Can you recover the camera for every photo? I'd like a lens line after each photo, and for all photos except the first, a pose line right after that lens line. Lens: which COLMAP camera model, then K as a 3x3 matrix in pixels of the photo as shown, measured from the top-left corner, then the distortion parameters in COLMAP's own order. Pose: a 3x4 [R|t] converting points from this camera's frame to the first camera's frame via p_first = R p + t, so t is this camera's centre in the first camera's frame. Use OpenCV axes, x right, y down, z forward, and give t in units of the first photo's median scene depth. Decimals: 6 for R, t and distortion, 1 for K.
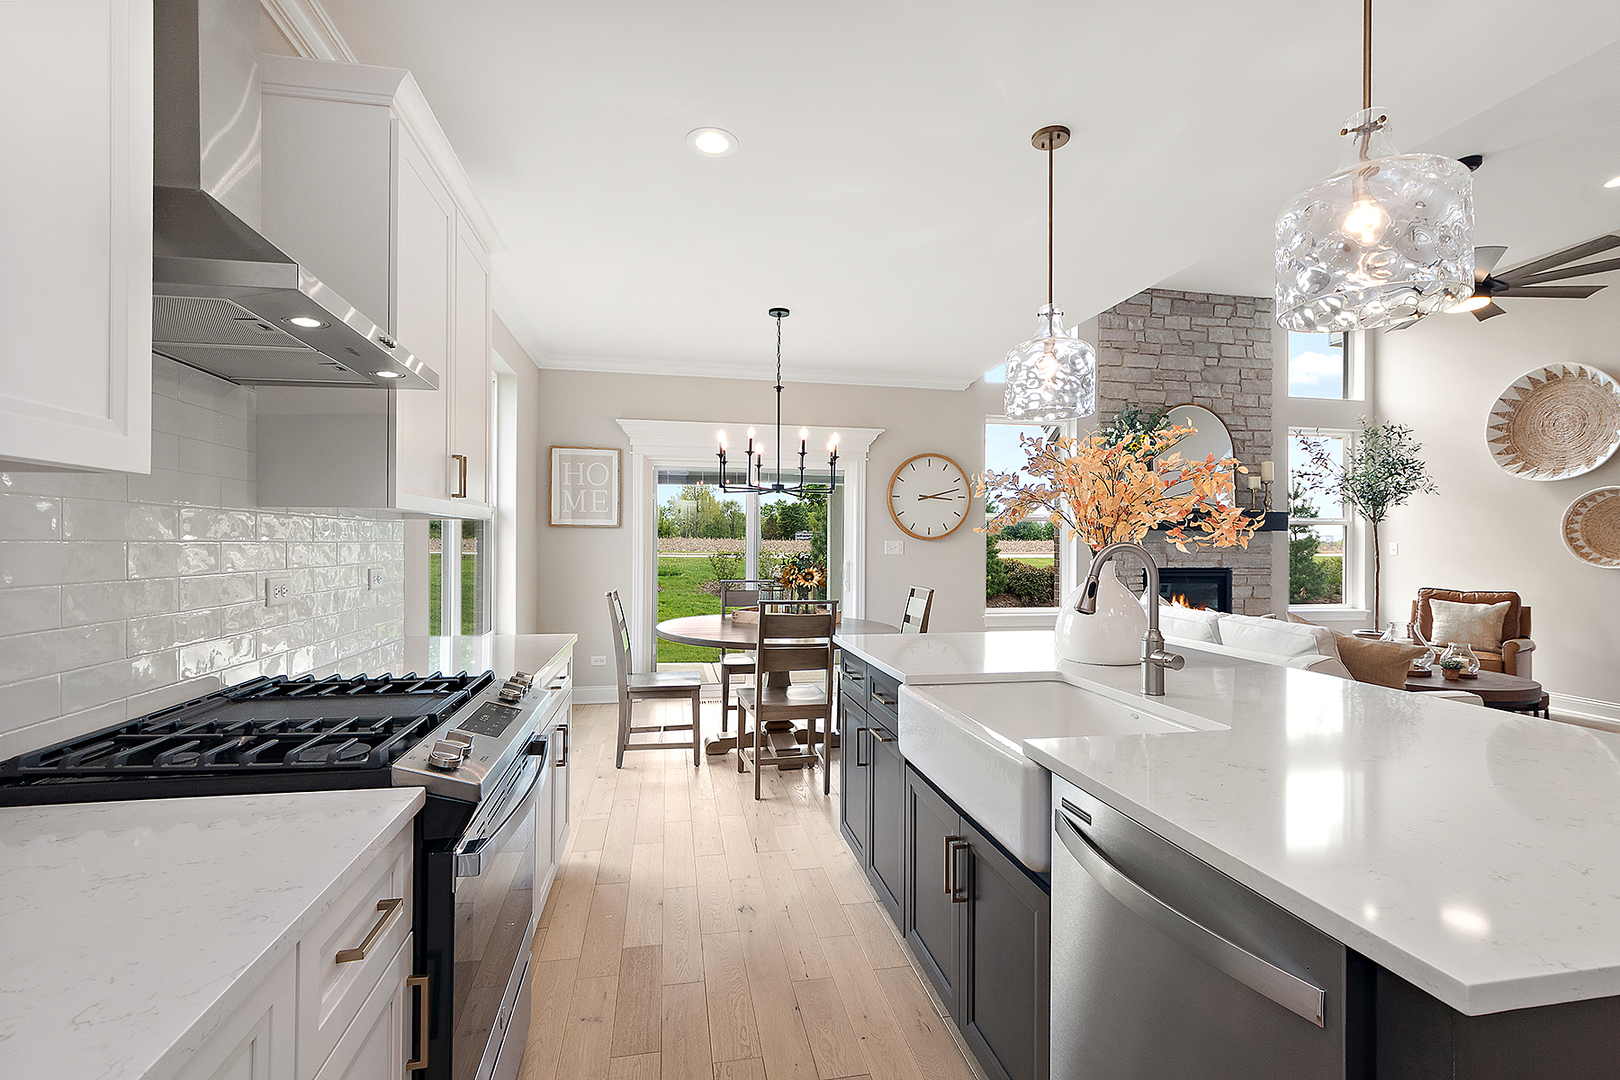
lens RADIAL K [[724.7, 0, 812.2], [0, 724.7, 535.9], [0, 0, 1]] dist [-0.000834, 0.001320]
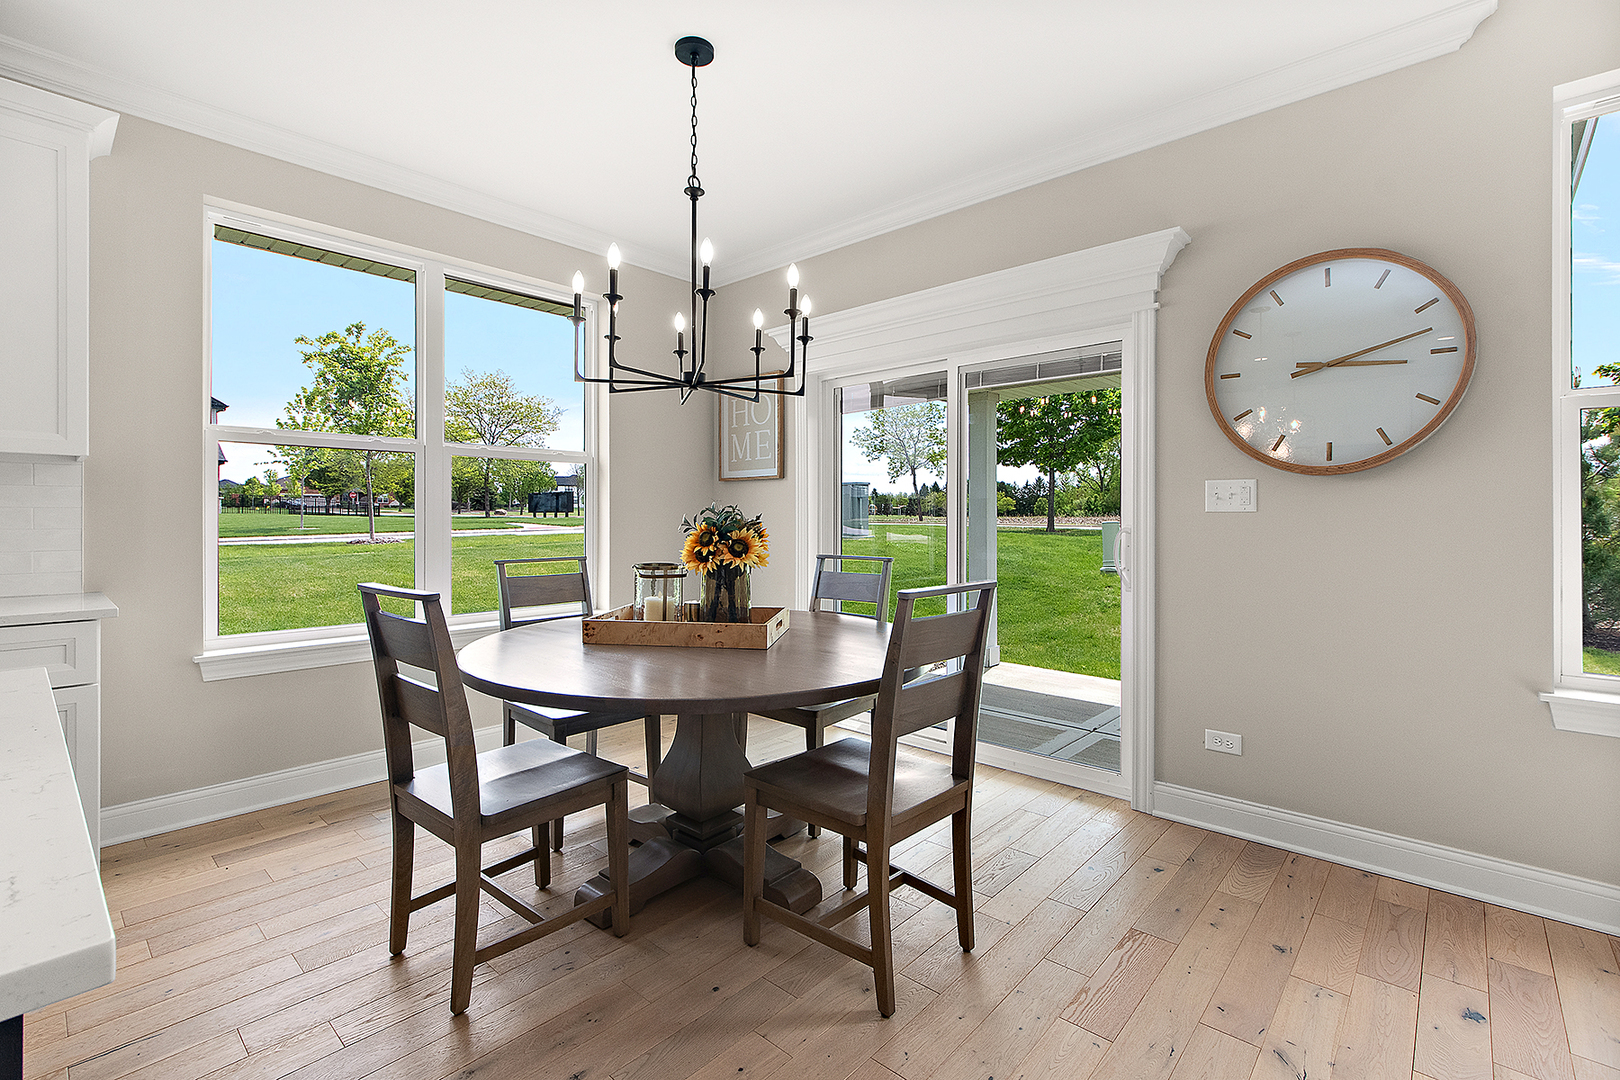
lens RADIAL K [[724.7, 0, 803.0], [0, 724.7, 519.8], [0, 0, 1]] dist [-0.000834, 0.001320]
pose [[0.593391, -0.006504, -0.804888, 0.307669], [0.013439, 0.999908, 0.001828, 0.025901], [0.804802, -0.011902, 0.593424, 0.535774]]
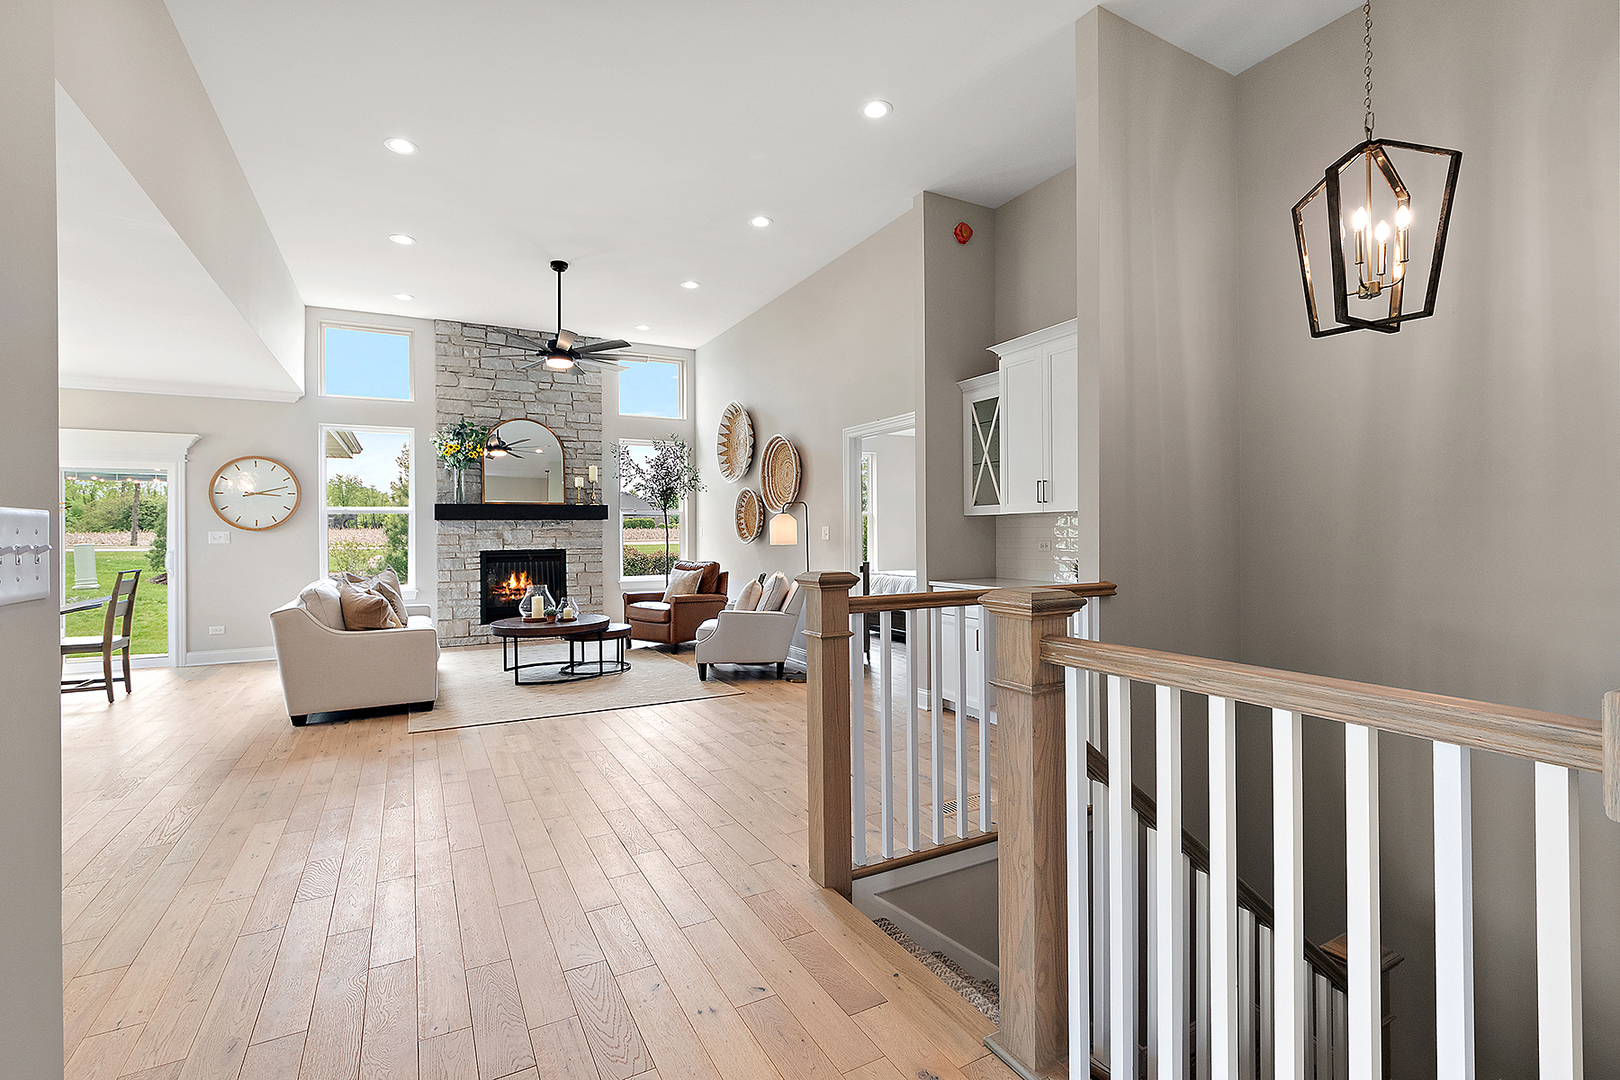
lens RADIAL K [[724.7, 0, 797.1], [0, 724.7, 531.2], [0, 0, 1]] dist [-0.000834, 0.001320]
pose [[0.955627, -0.014367, 0.294229, 0.647424], [0.011002, 0.999854, 0.013090, 0.000926], [-0.294374, -0.009272, 0.955645, -0.367153]]
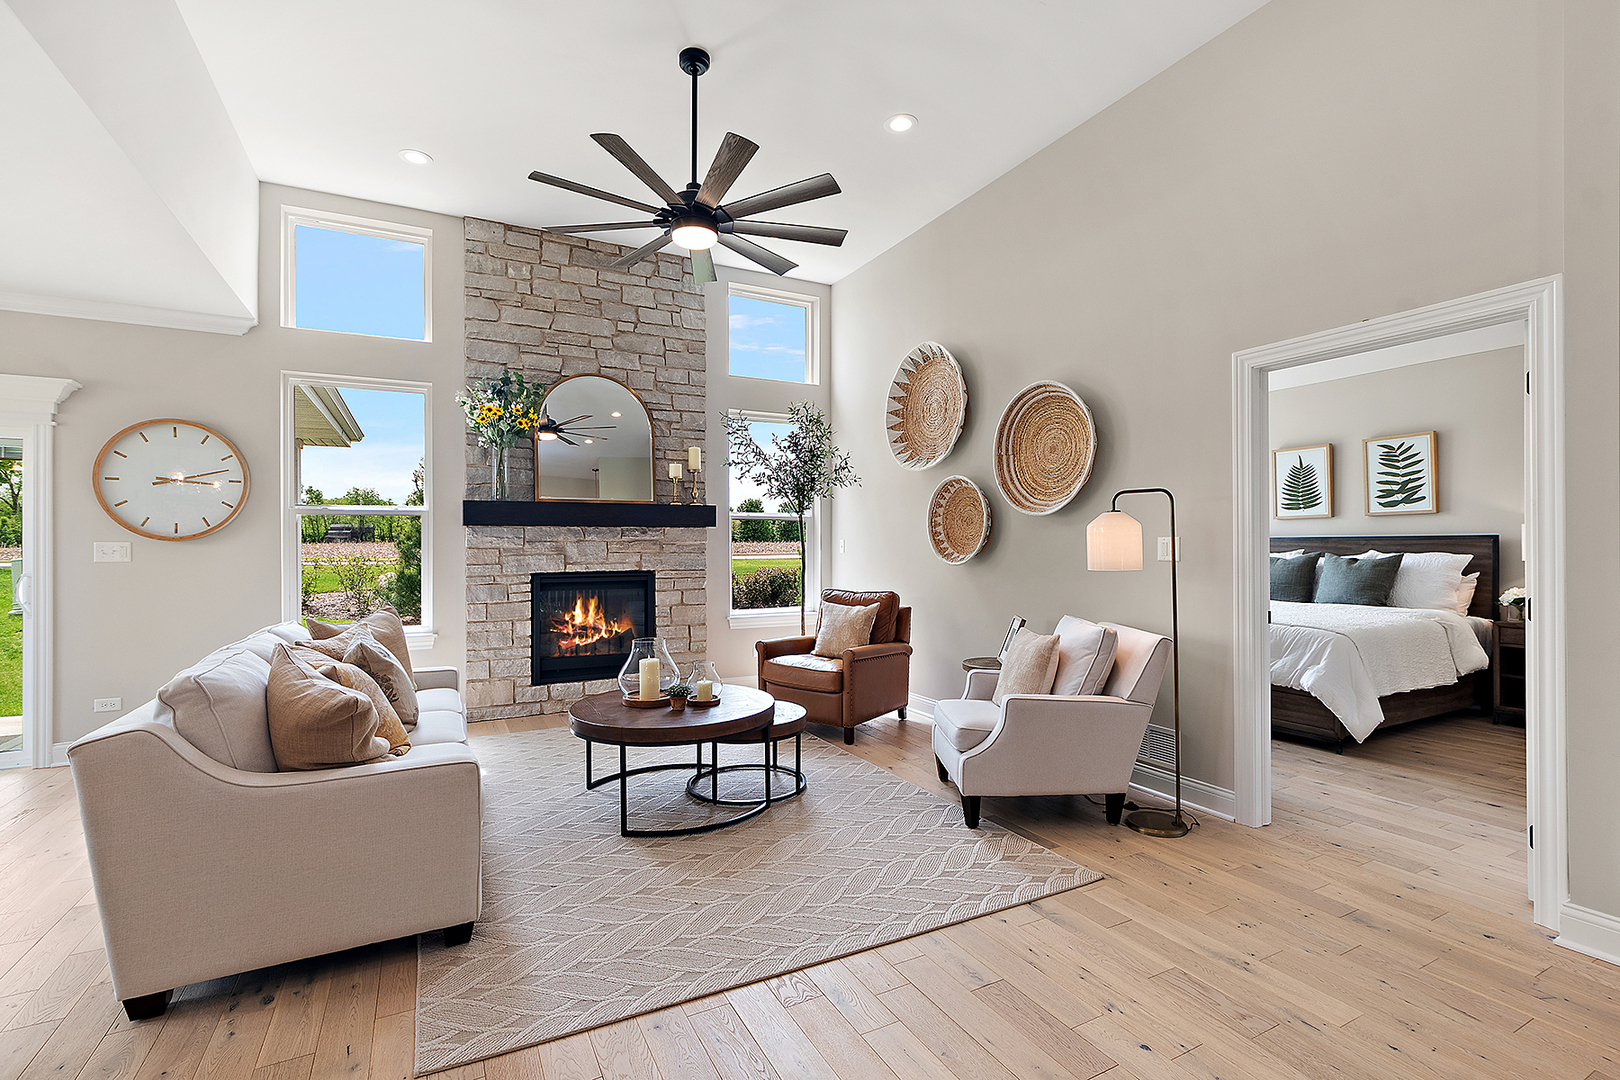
lens RADIAL K [[724.7, 0, 800.9], [0, 724.7, 544.6], [0, 0, 1]] dist [-0.000834, 0.001320]
pose [[0.959505, -0.010349, 0.281501, 0.550167], [0.007587, 0.999912, 0.010901, 0.006335], [-0.281589, -0.008324, 0.959499, 0.141397]]
